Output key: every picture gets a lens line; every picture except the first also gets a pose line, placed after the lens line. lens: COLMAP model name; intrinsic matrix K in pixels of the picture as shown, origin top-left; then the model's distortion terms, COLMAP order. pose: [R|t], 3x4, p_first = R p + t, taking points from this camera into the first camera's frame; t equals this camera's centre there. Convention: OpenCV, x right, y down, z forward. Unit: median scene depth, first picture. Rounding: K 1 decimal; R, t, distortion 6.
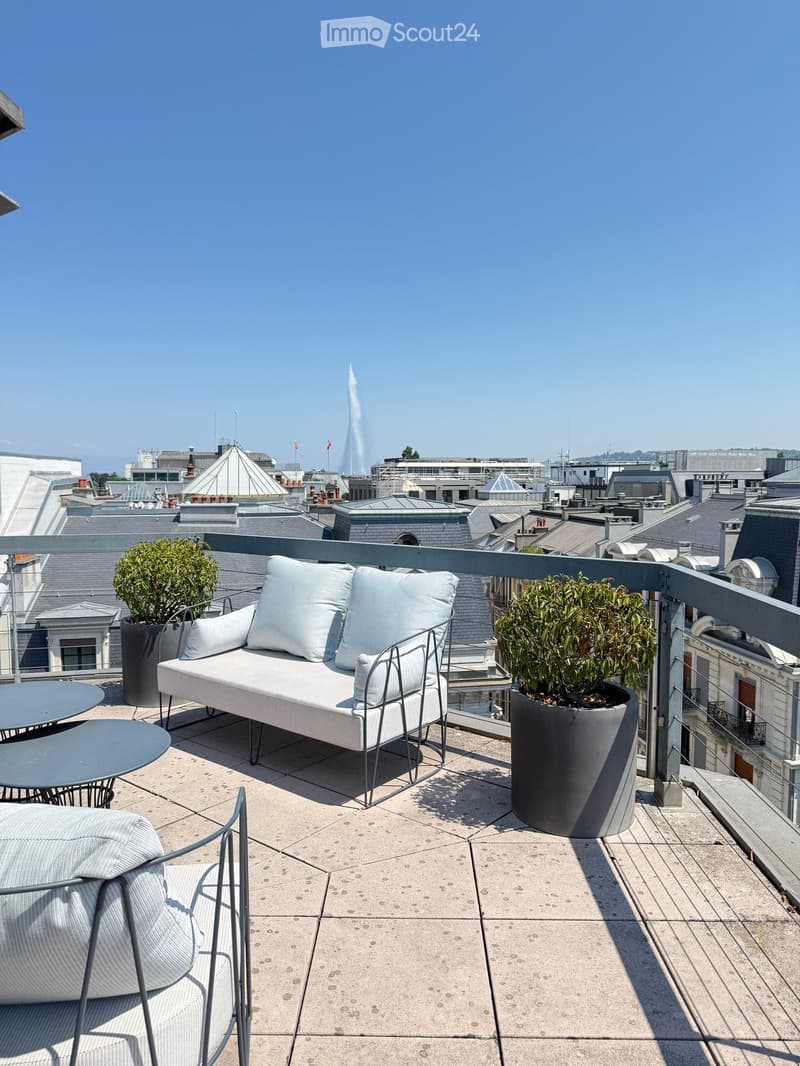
lens RADIAL K [[749.9, 0, 393.7], [0, 749.9, 543.8], [0, 0, 1]] dist [0.088623, -0.127212]
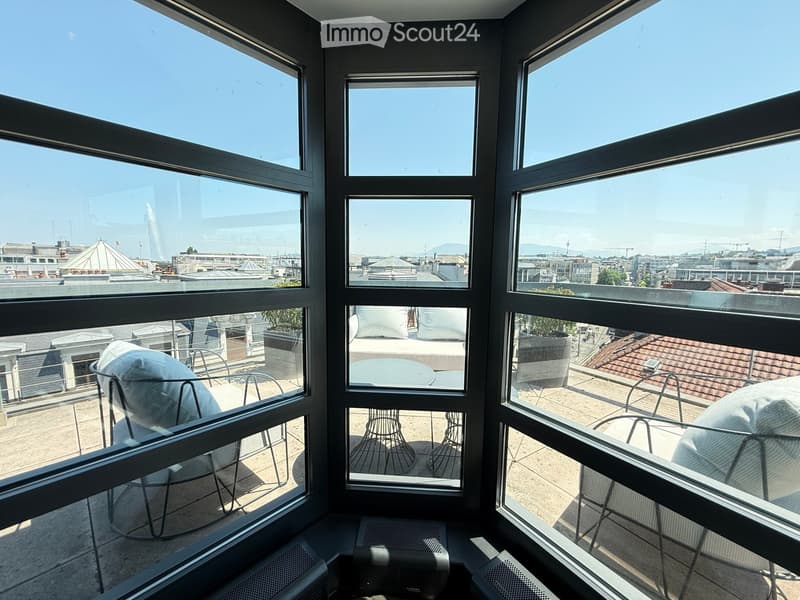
lens RADIAL K [[320.7, 0, 398.4], [0, 320.7, 302.1], [0, 0, 1]] dist [0.001786, -0.000034]
pose [[0.826534, -0.053607, 0.560328, -0.051845], [0.037110, 0.998479, 0.040785, 0.001931], [-0.561662, -0.012916, 0.827266, 0.025898]]
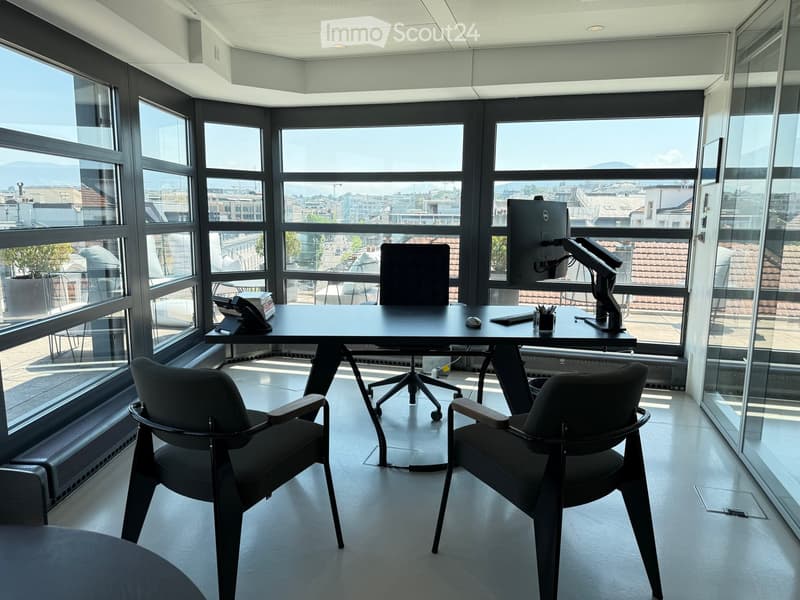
lens RADIAL K [[562.8, 0, 397.3], [0, 562.8, 301.8], [0, 0, 1]] dist [0.088623, -0.127212]
pose [[0.248717, -0.148197, 0.957172, -0.135018], [0.077386, 0.988107, 0.132878, 0.004767], [-0.965480, 0.041023, 0.257227, -0.008809]]
